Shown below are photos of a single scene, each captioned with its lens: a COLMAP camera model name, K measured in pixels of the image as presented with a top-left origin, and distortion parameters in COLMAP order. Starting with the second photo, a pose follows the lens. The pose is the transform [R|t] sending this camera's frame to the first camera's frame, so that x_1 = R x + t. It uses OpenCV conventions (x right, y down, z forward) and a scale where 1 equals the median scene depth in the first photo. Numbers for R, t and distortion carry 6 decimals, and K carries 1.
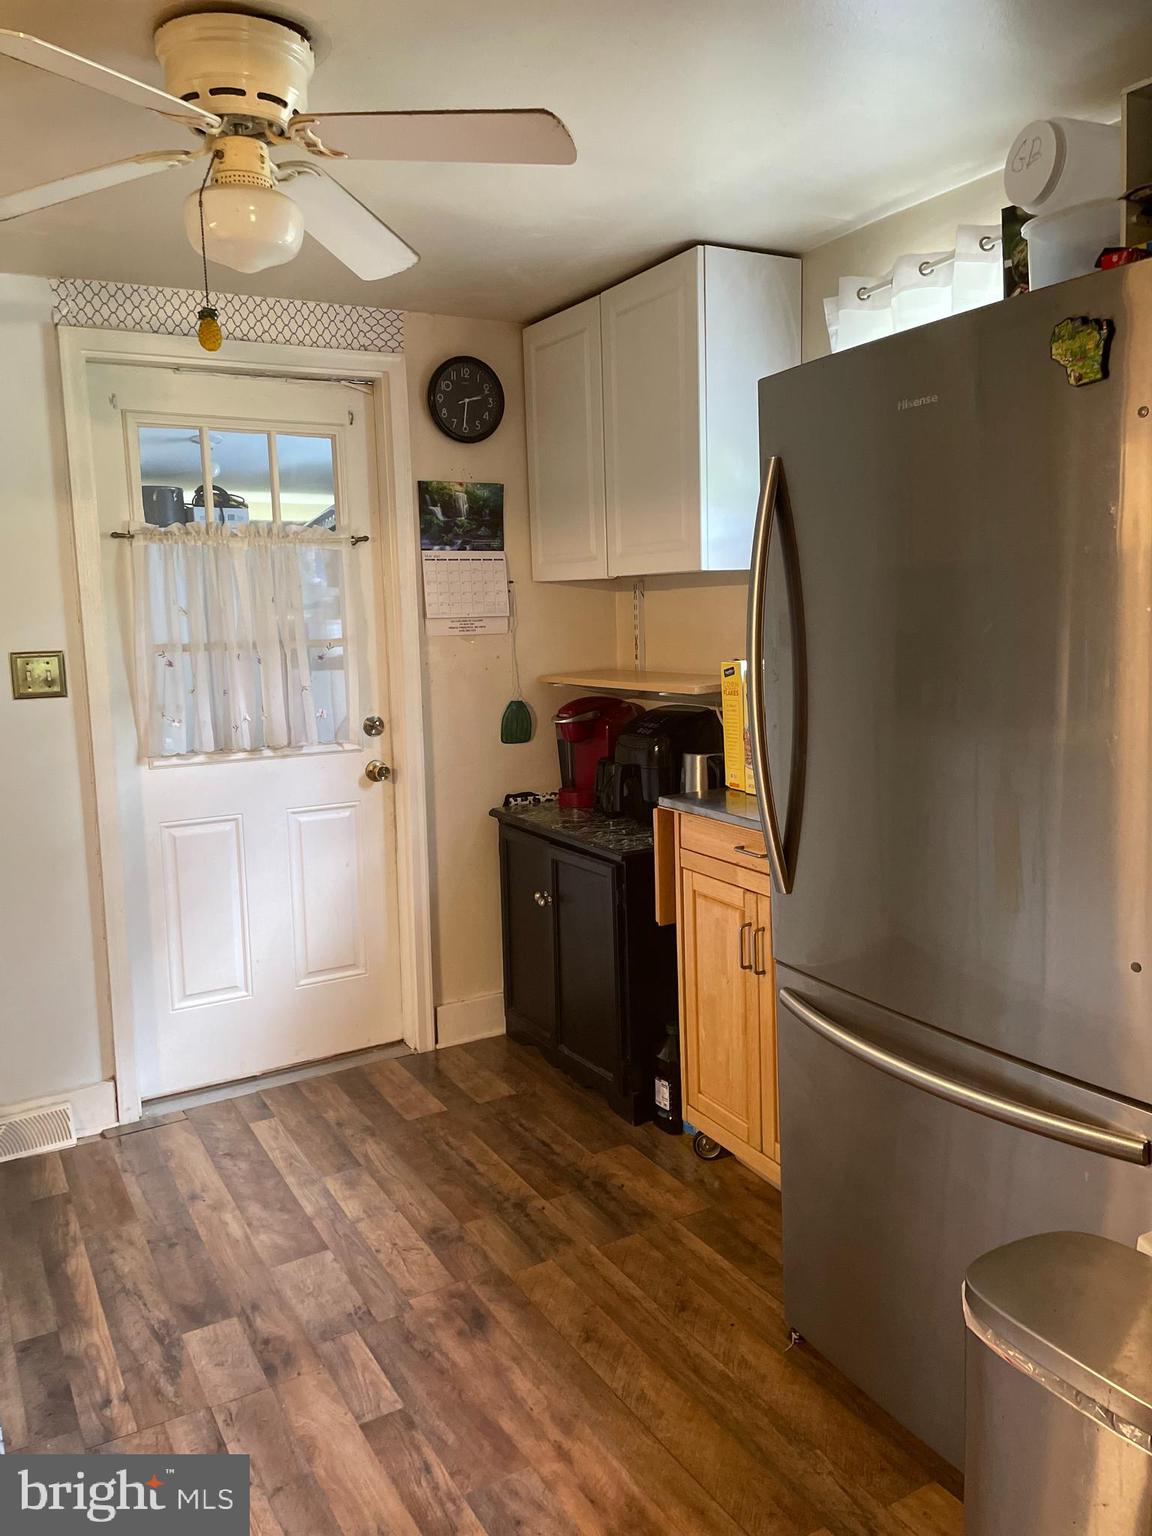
lens RADIAL K [[1157.0, 0, 581.2], [0, 1157.0, 742.6], [0, 0, 1]] dist [0.110624, -0.136614]
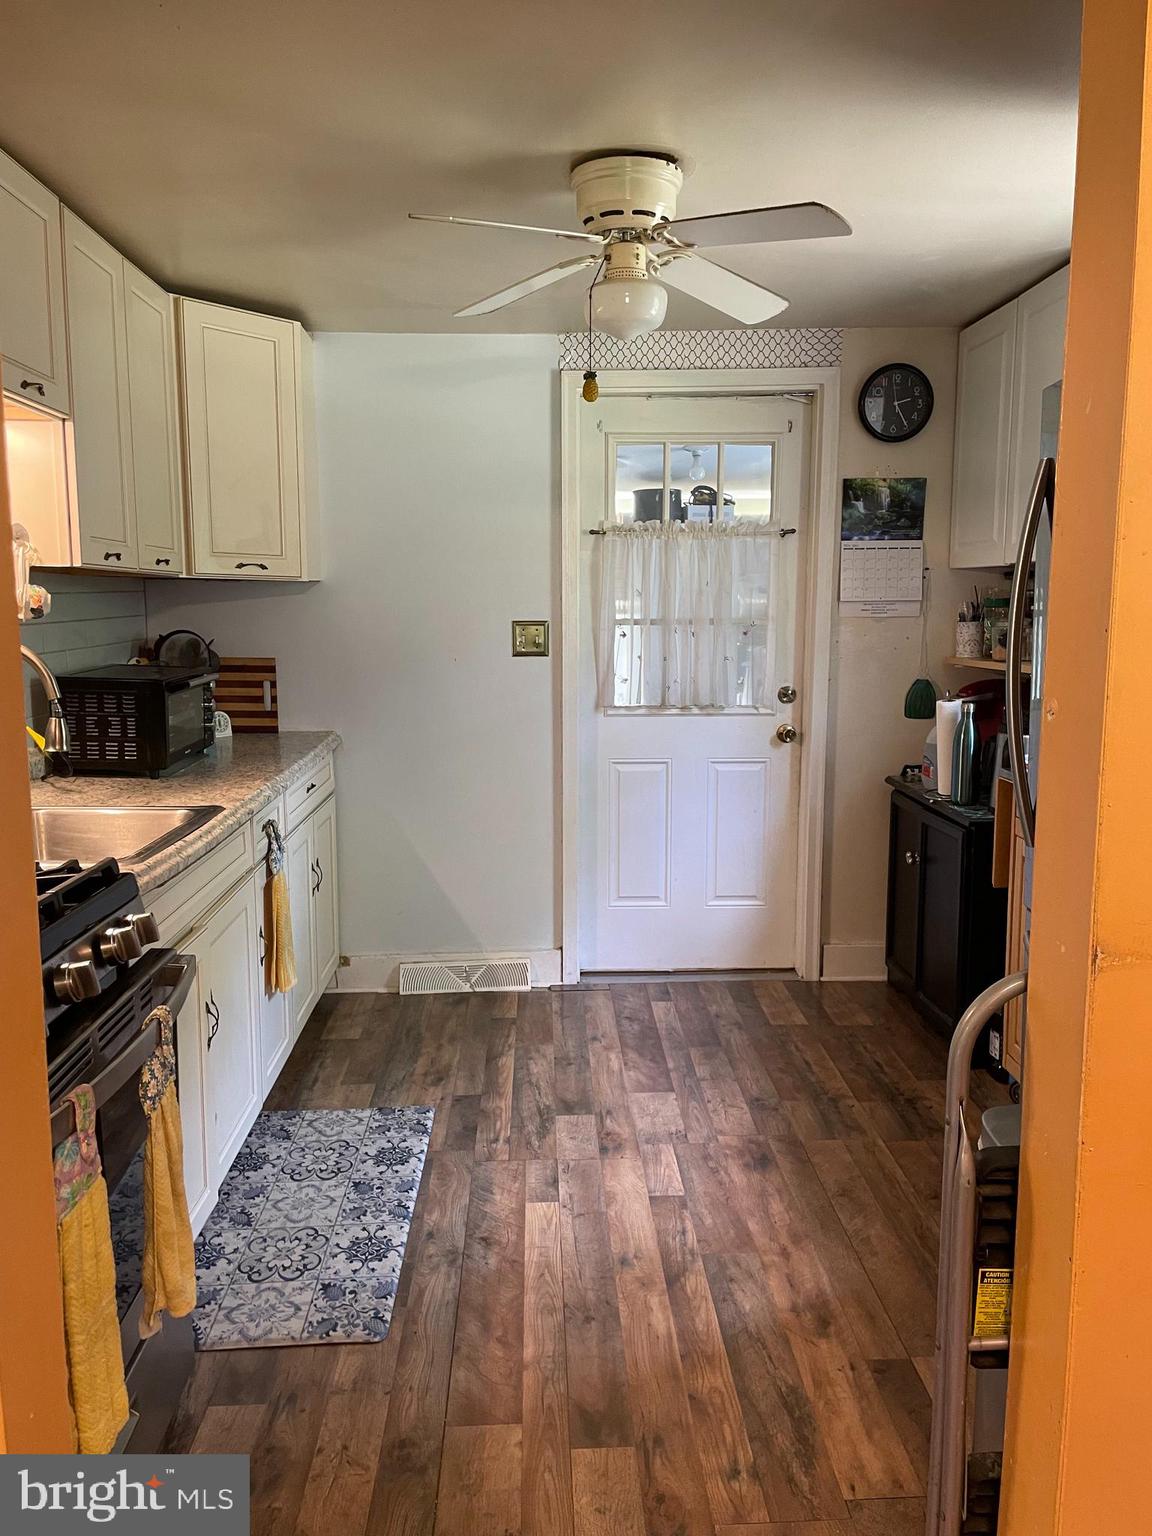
lens RADIAL K [[1166.3, 0, 576.0], [0, 1166.3, 768.0], [0, 0, 1]] dist [0.101337, -0.129869]
pose [[0.881936, 0.088564, -0.462974, 0.215017], [-0.074786, 0.996040, 0.048073, 0.021709], [0.465398, -0.007774, 0.885067, -0.152424]]
